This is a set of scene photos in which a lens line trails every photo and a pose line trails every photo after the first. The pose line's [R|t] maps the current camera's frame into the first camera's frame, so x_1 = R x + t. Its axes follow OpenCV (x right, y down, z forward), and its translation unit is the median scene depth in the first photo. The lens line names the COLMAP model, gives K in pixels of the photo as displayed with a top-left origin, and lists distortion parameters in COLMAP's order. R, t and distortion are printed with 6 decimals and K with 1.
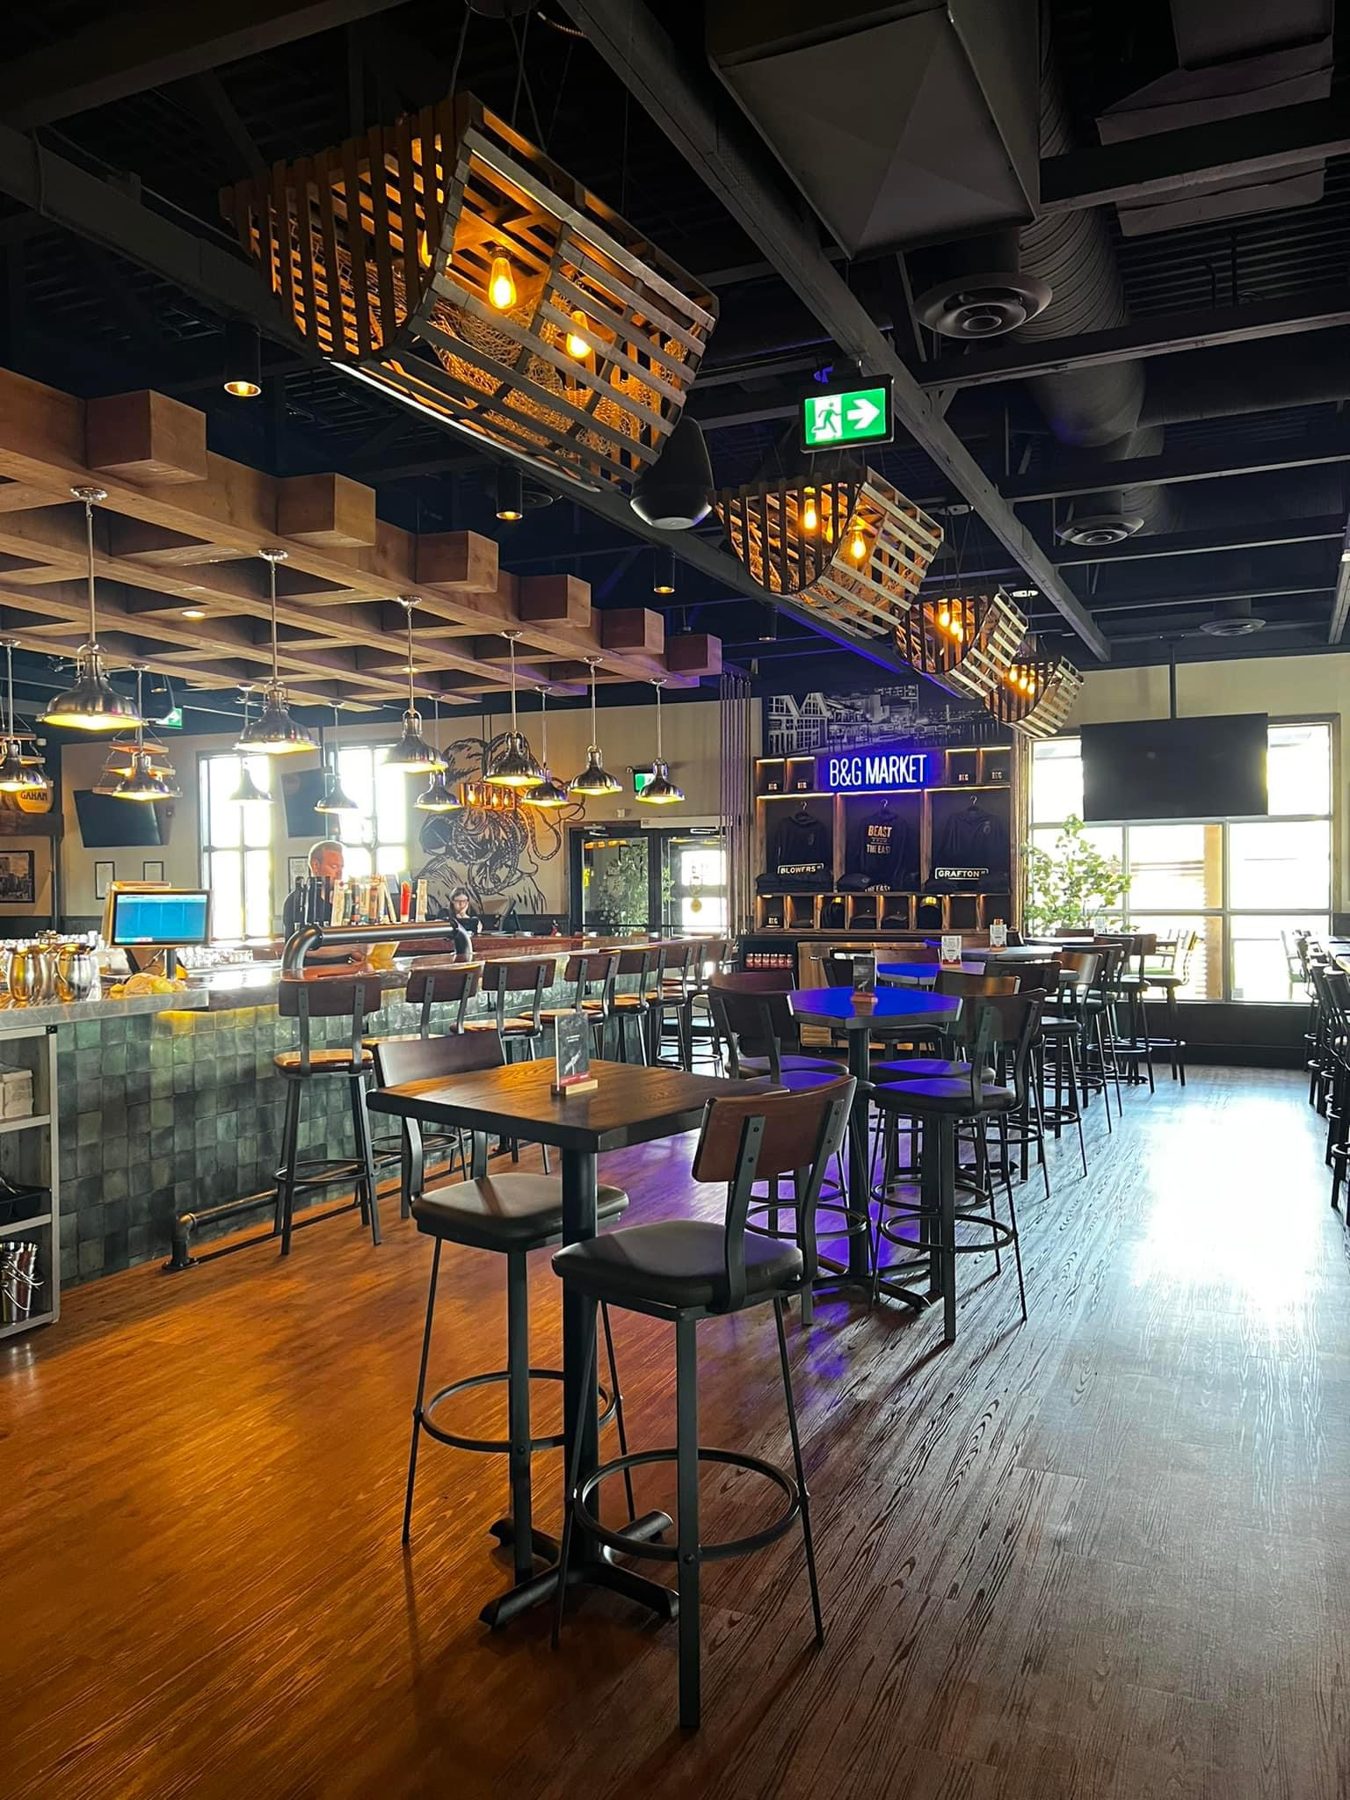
lens RADIAL K [[1350.0, 0, 675.8], [0, 1350.0, 900.8], [0, 0, 1]] dist [0.052057, -0.059081]
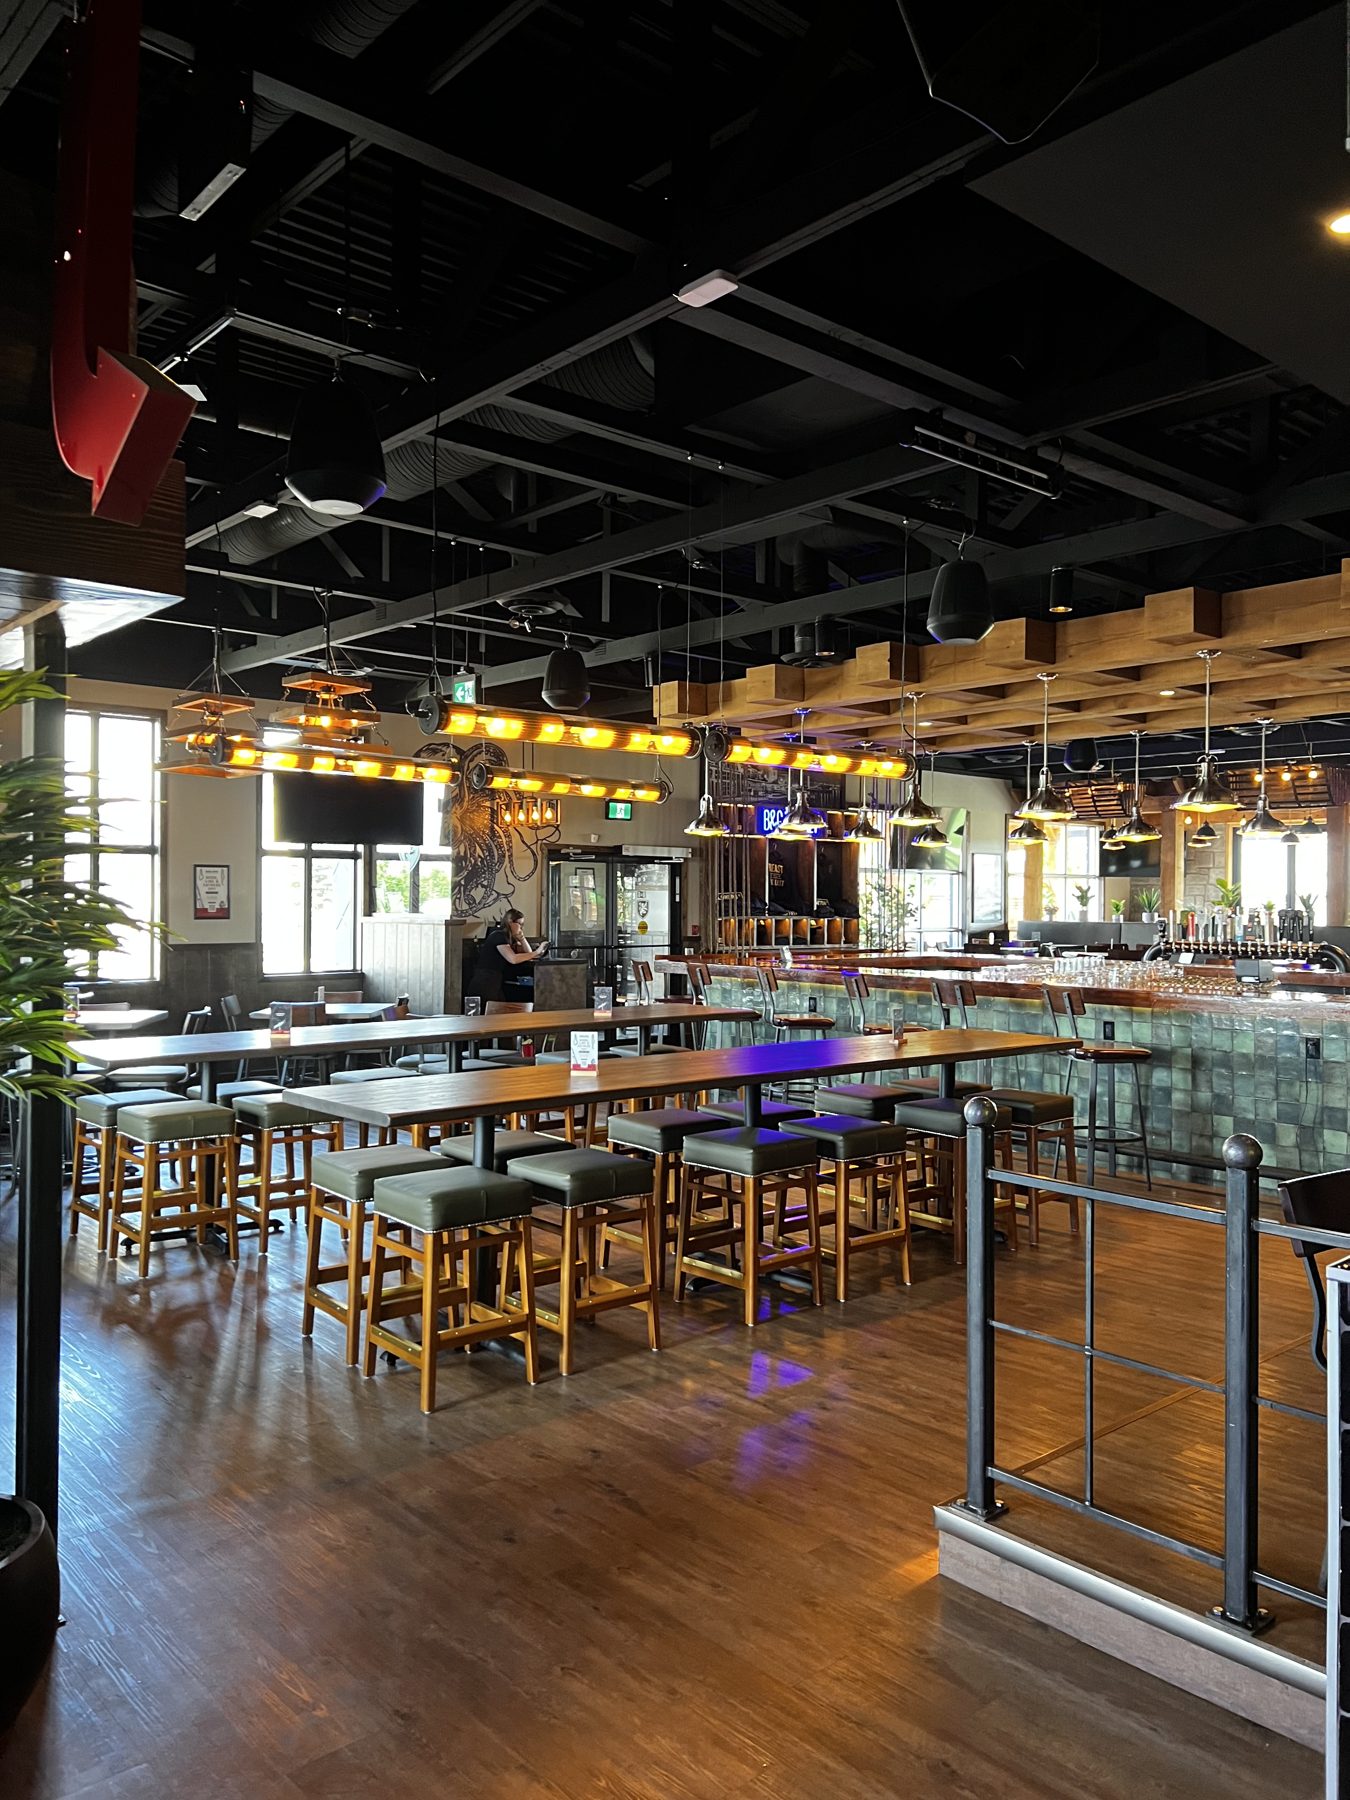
lens RADIAL K [[1350.0, 0, 673.4], [0, 1350.0, 900.0], [0, 0, 1]] dist [0.052057, -0.059081]
pose [[0.405646, 0.016029, 0.913889, -0.931766], [0.006863, 0.999765, -0.020582, 0.003882], [-0.914004, 0.014621, 0.405441, 0.509777]]
